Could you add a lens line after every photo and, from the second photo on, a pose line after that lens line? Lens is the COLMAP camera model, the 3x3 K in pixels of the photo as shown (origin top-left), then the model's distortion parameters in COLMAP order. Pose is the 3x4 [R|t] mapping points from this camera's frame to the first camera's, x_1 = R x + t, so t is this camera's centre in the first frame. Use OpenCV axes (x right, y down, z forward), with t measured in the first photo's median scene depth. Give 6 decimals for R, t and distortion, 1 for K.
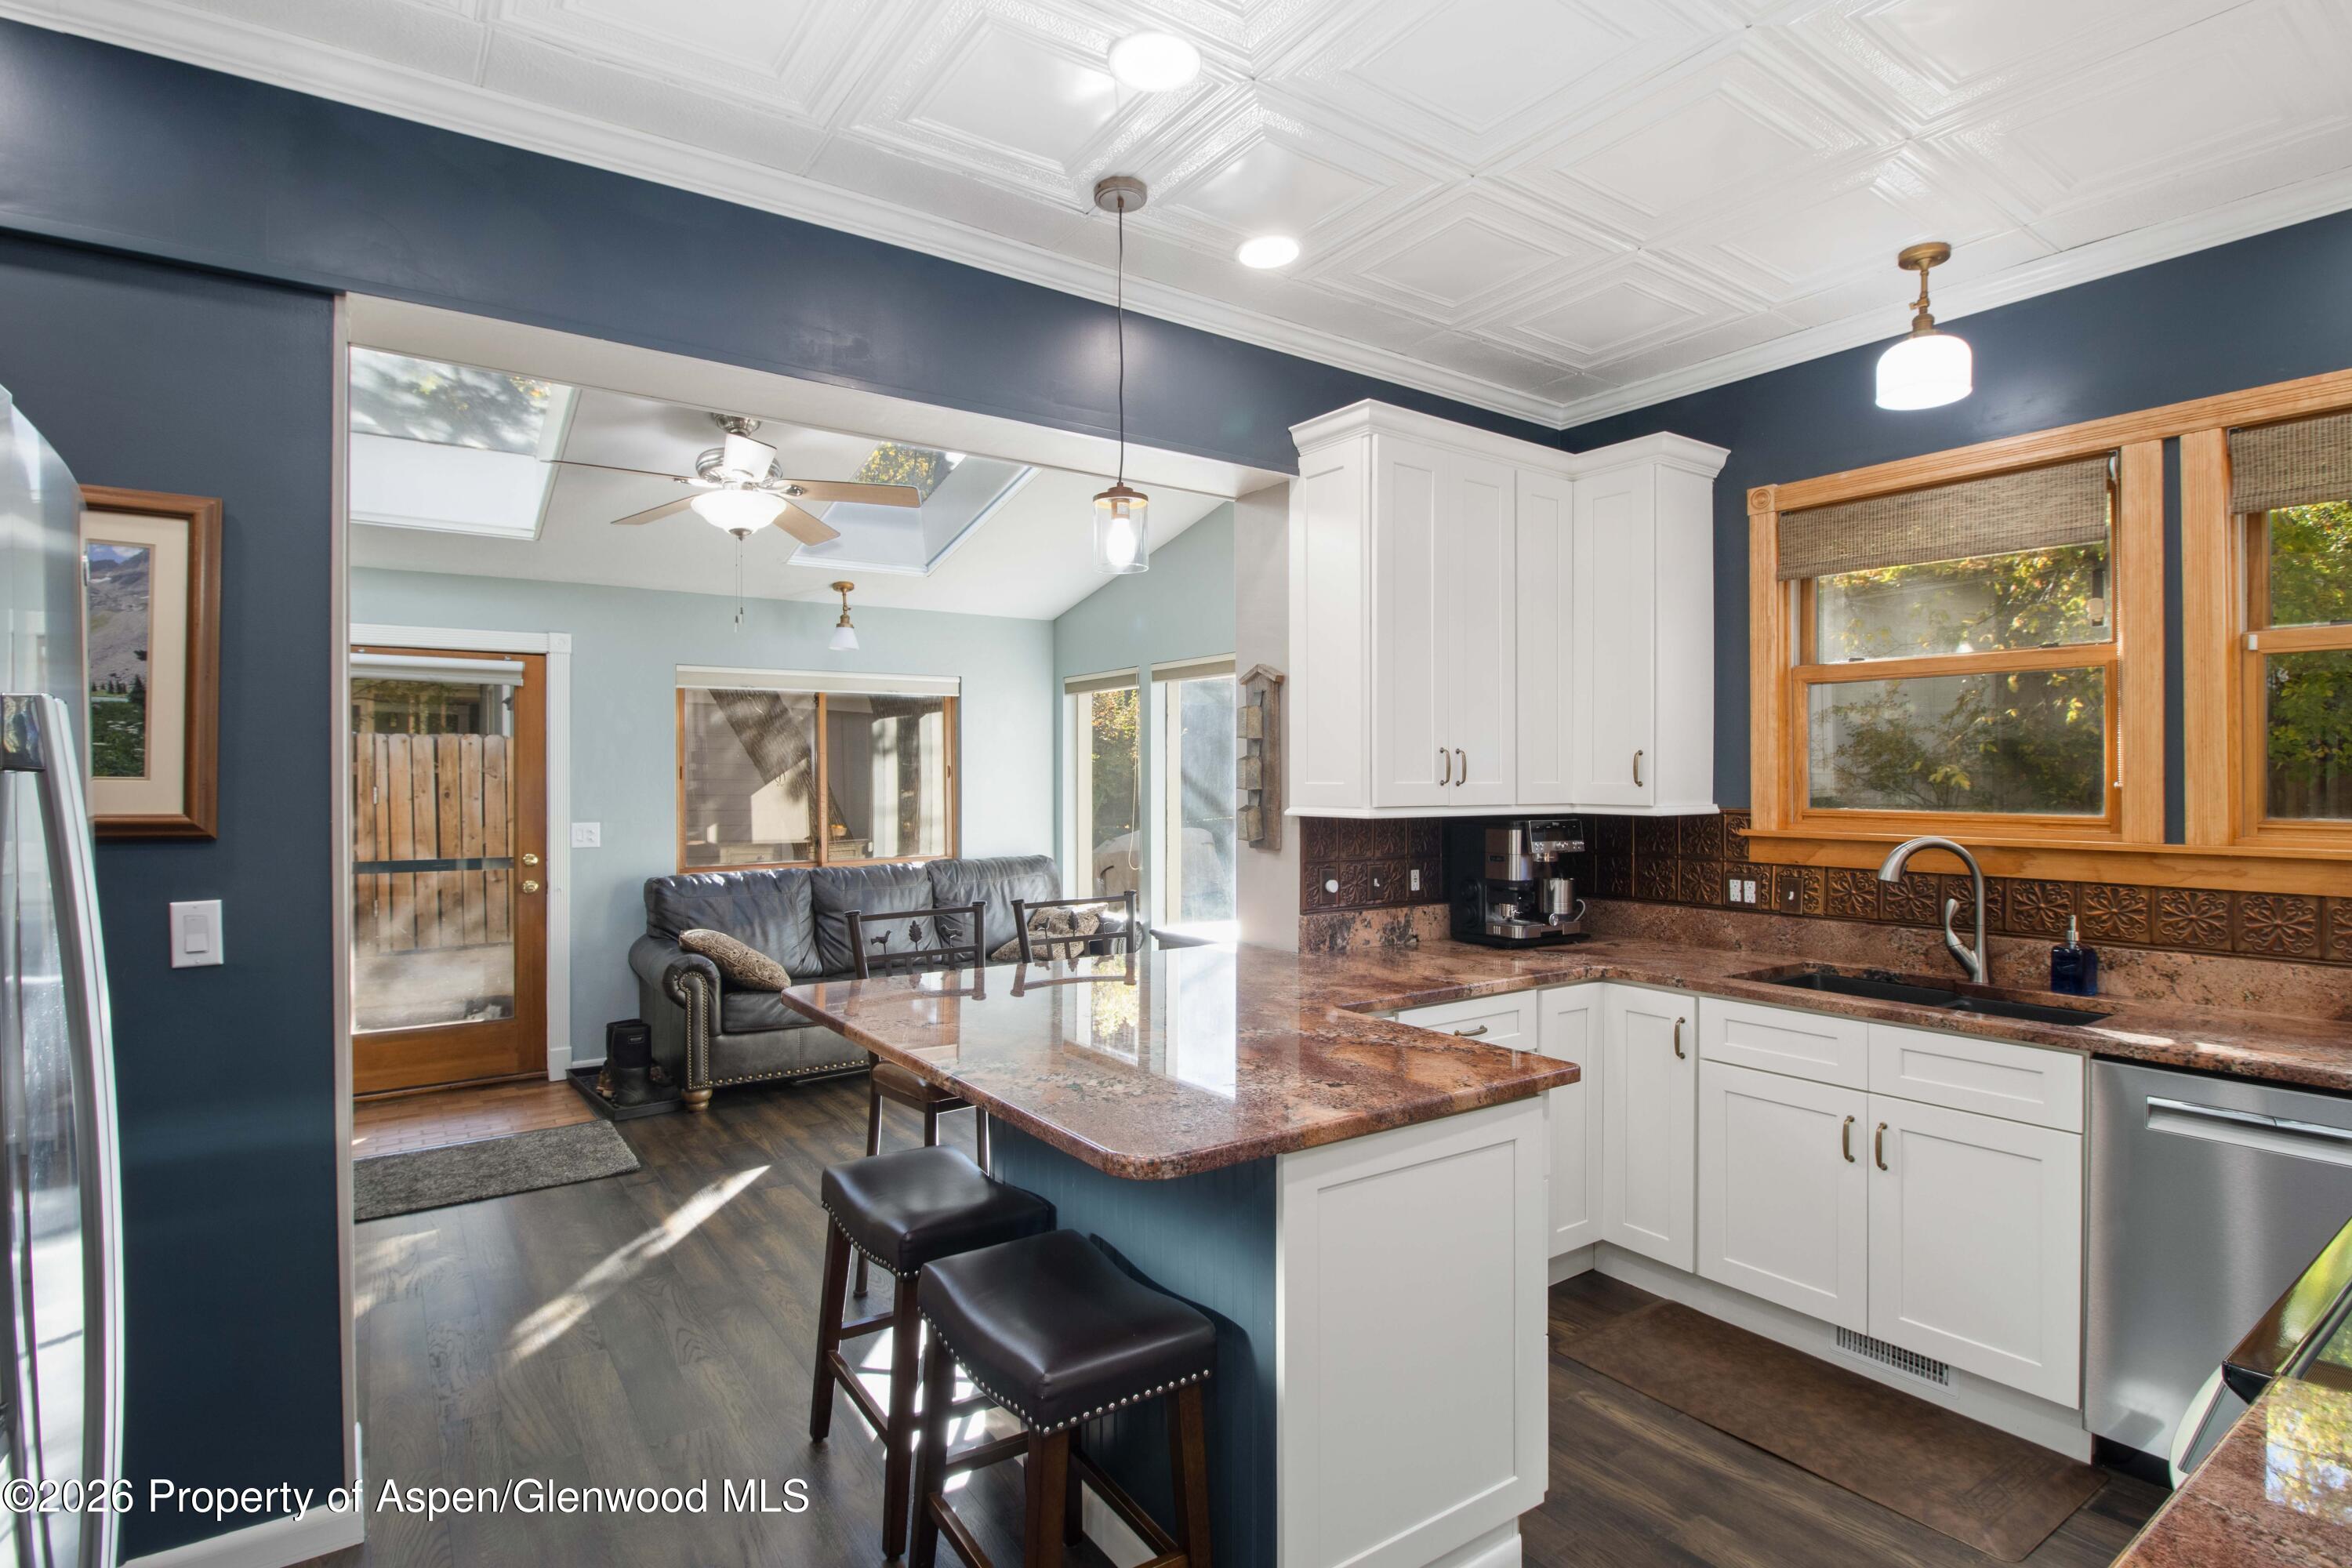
lens RADIAL K [[1186.8, 0, 1176.0], [0, 1186.8, 784.0], [0, 0, 1]] dist [0.000610, -0.000077]
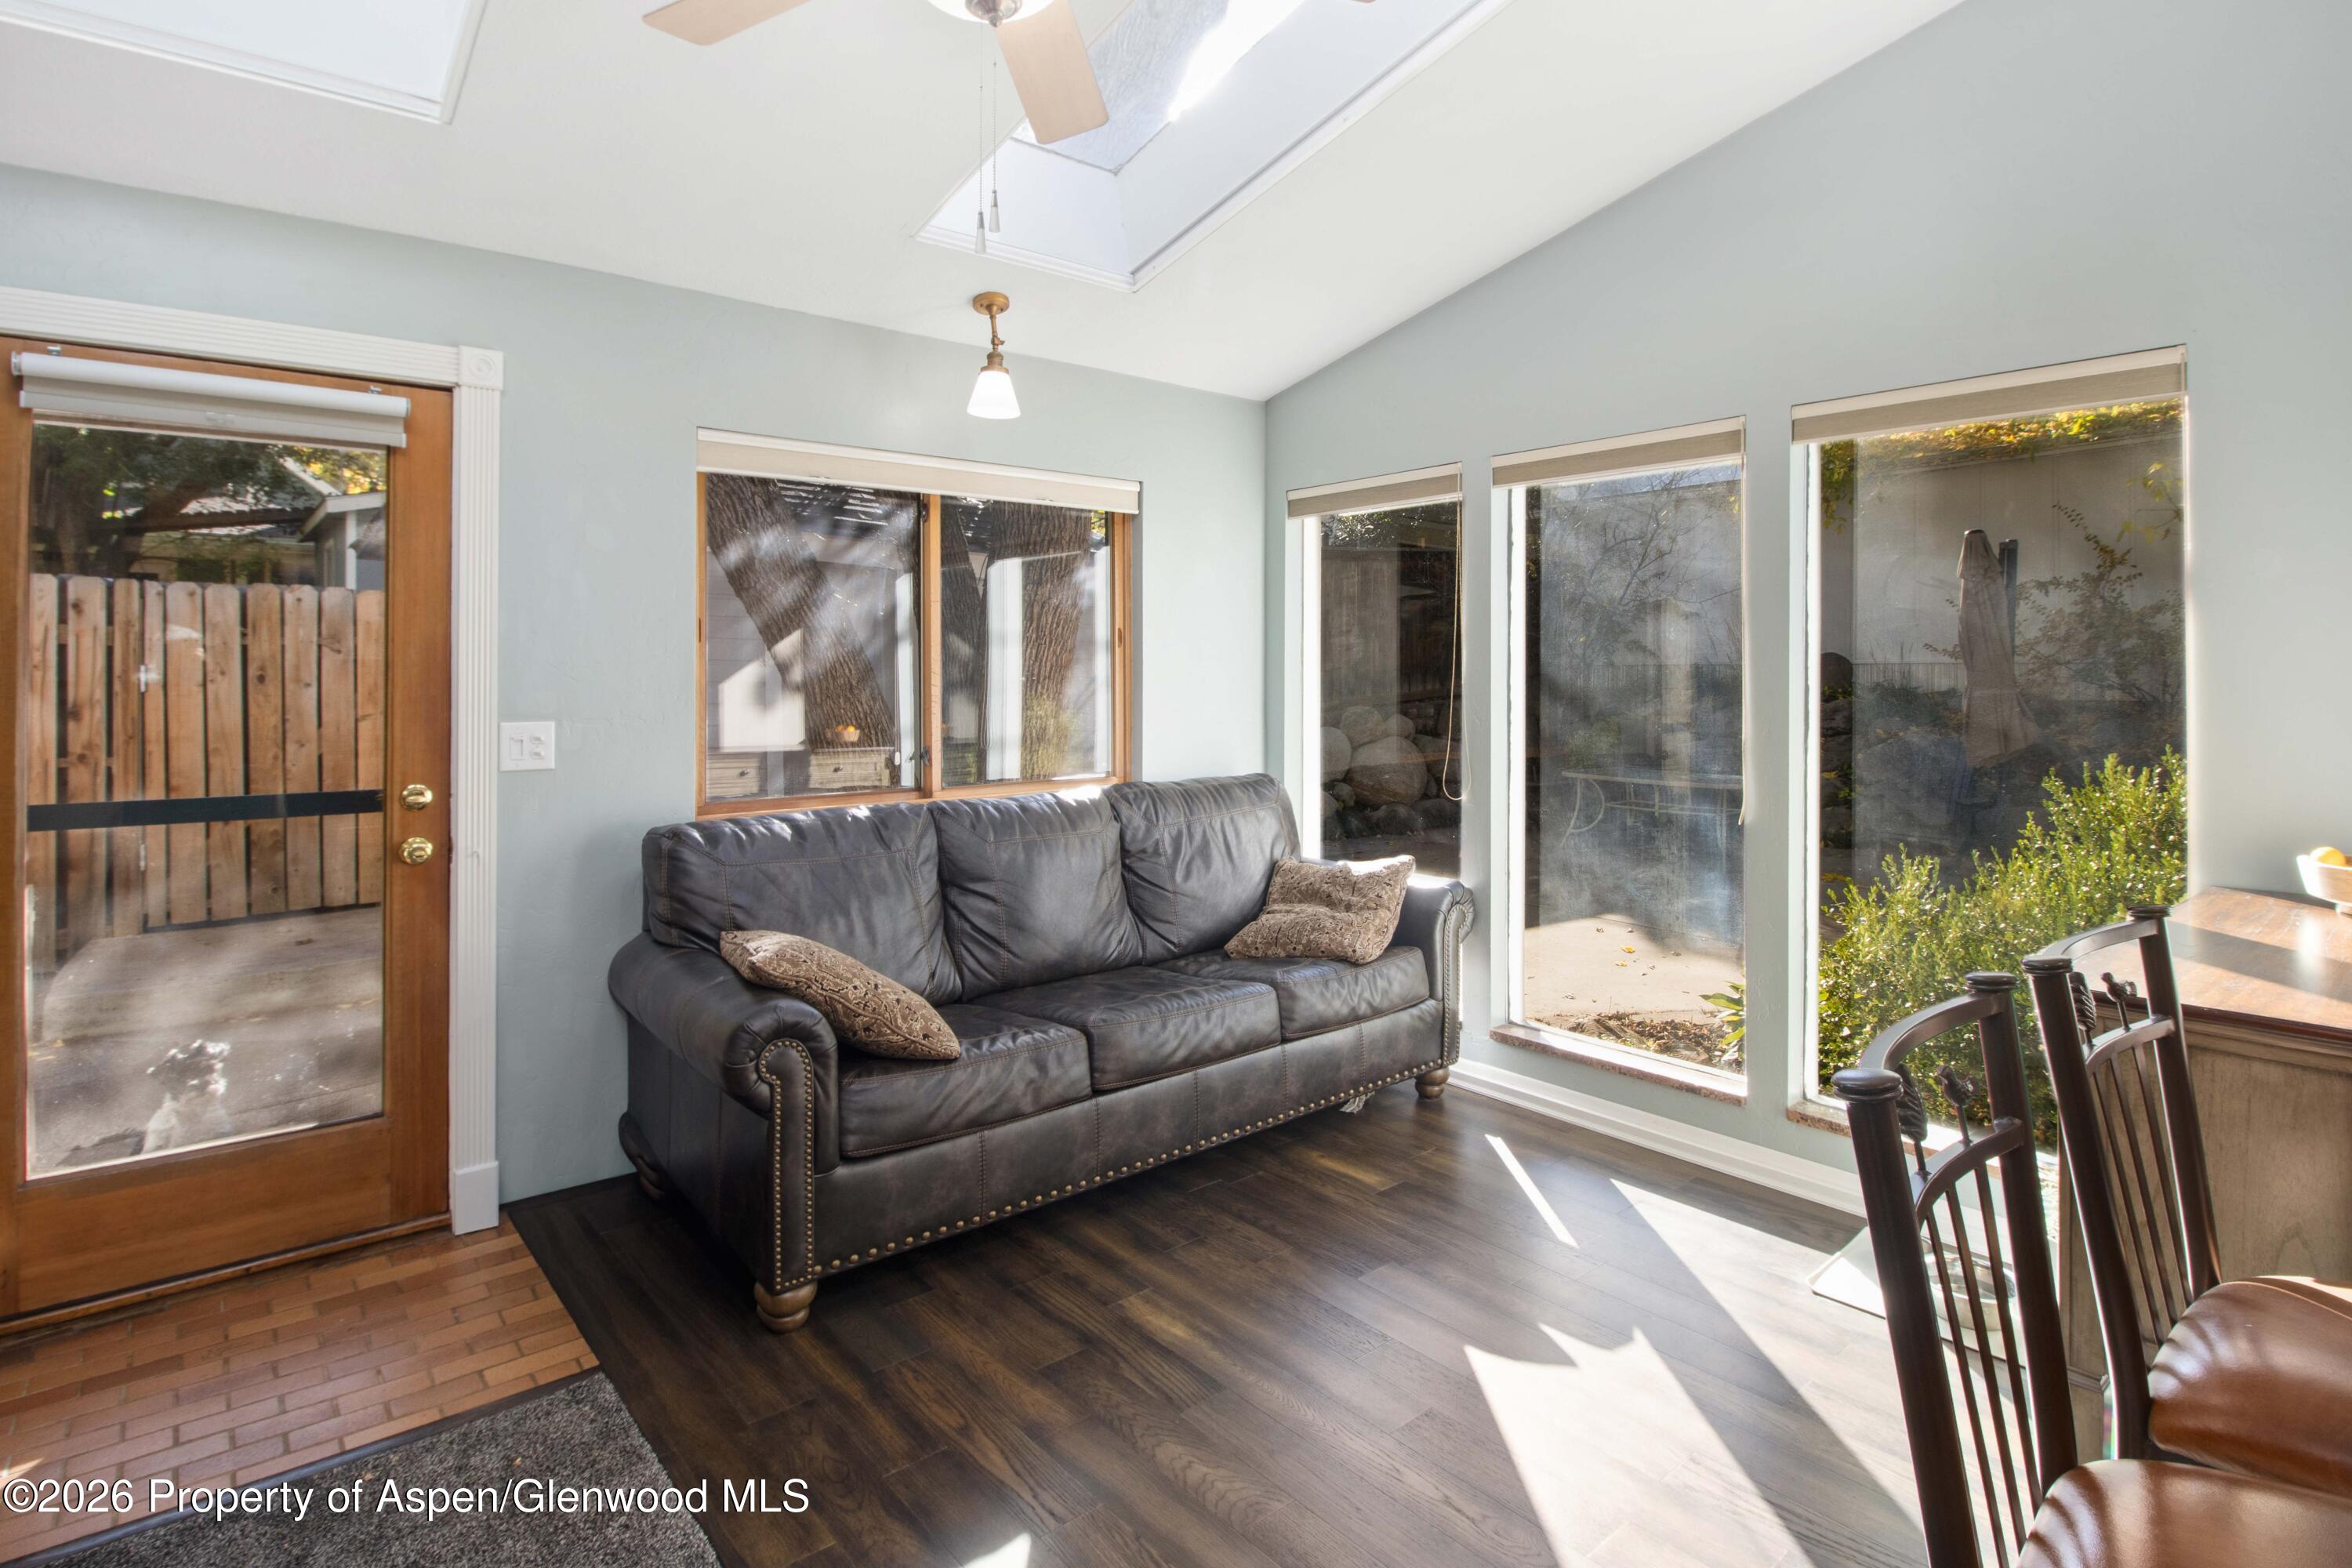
lens RADIAL K [[1232.3, 0, 1170.3], [0, 1232.3, 671.4], [0, 0, 1]] dist [-0.002450, -0.011192]
pose [[0.996967, 0.002516, 0.077789, -0.263351], [-0.001791, 0.999954, -0.009389, 0.015573], [-0.077809, 0.009221, 0.996926, 0.450476]]
